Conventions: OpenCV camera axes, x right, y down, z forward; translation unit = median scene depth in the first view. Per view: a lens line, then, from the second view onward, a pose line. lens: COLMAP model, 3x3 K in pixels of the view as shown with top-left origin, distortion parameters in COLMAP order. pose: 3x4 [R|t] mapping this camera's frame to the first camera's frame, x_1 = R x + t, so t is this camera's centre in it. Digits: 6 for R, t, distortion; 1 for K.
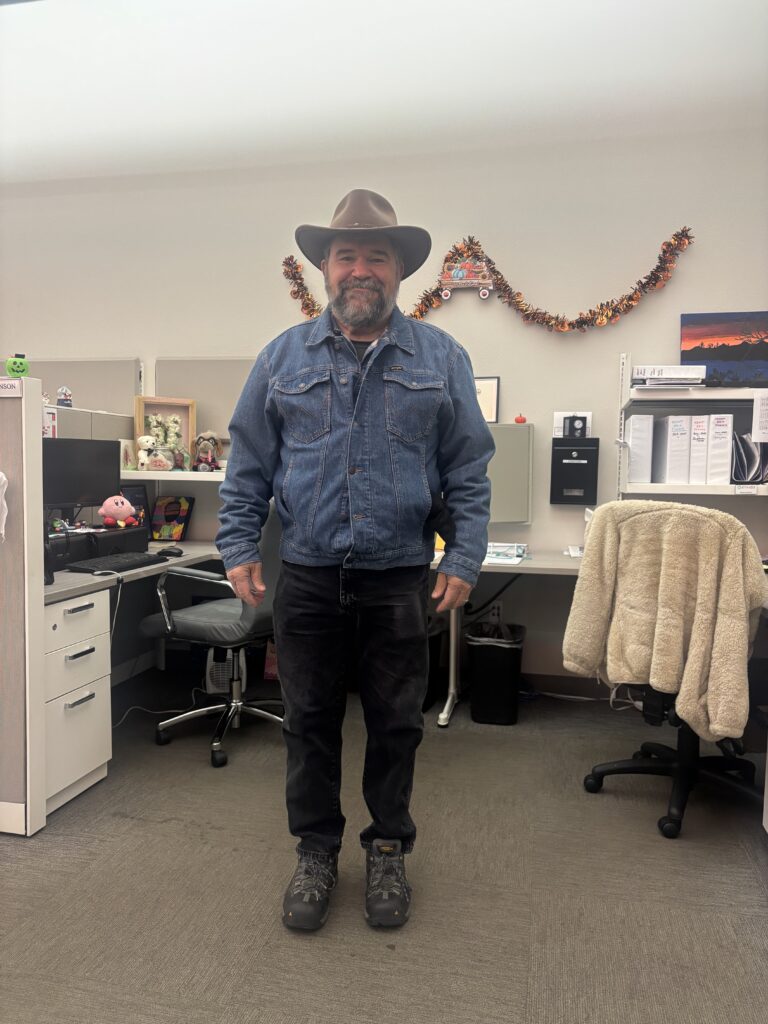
lens RADIAL K [[786.2, 0, 384.0], [0, 786.2, 512.0], [0, 0, 1]] dist [0.032715, 0.009240]
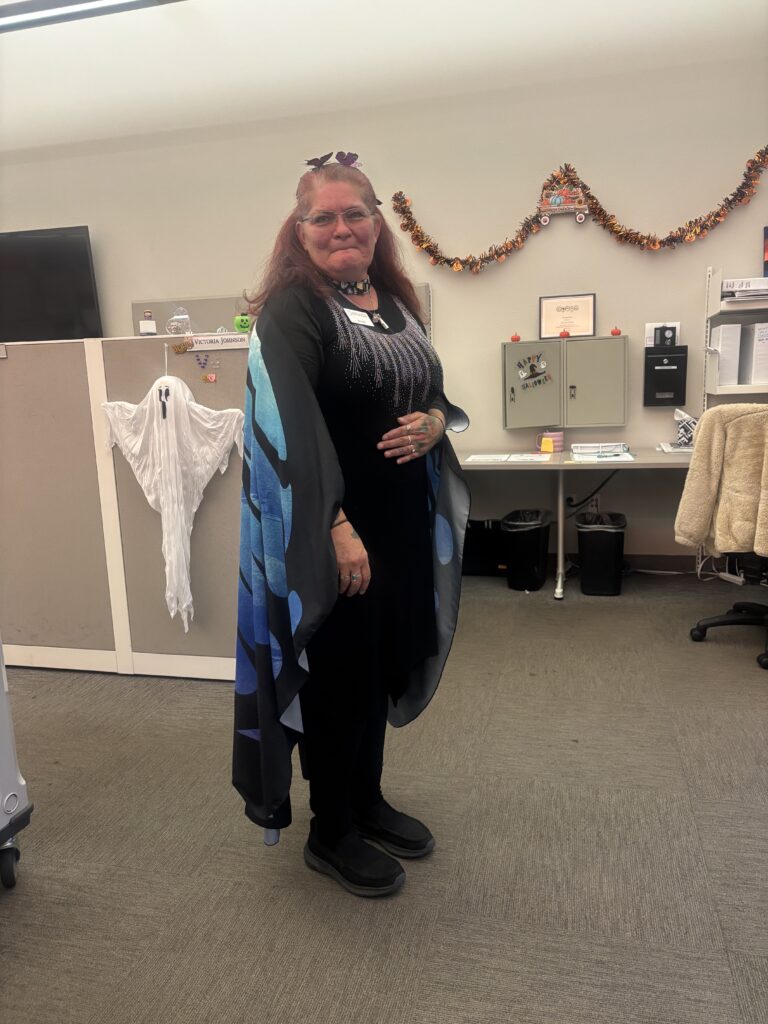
lens RADIAL K [[786.2, 0, 384.0], [0, 786.2, 512.0], [0, 0, 1]] dist [0.032715, 0.009240]
pose [[0.998199, -0.045312, -0.039318, -0.127892], [0.049806, 0.991269, 0.122088, -0.017555], [0.033442, -0.123826, 0.991740, -0.168223]]
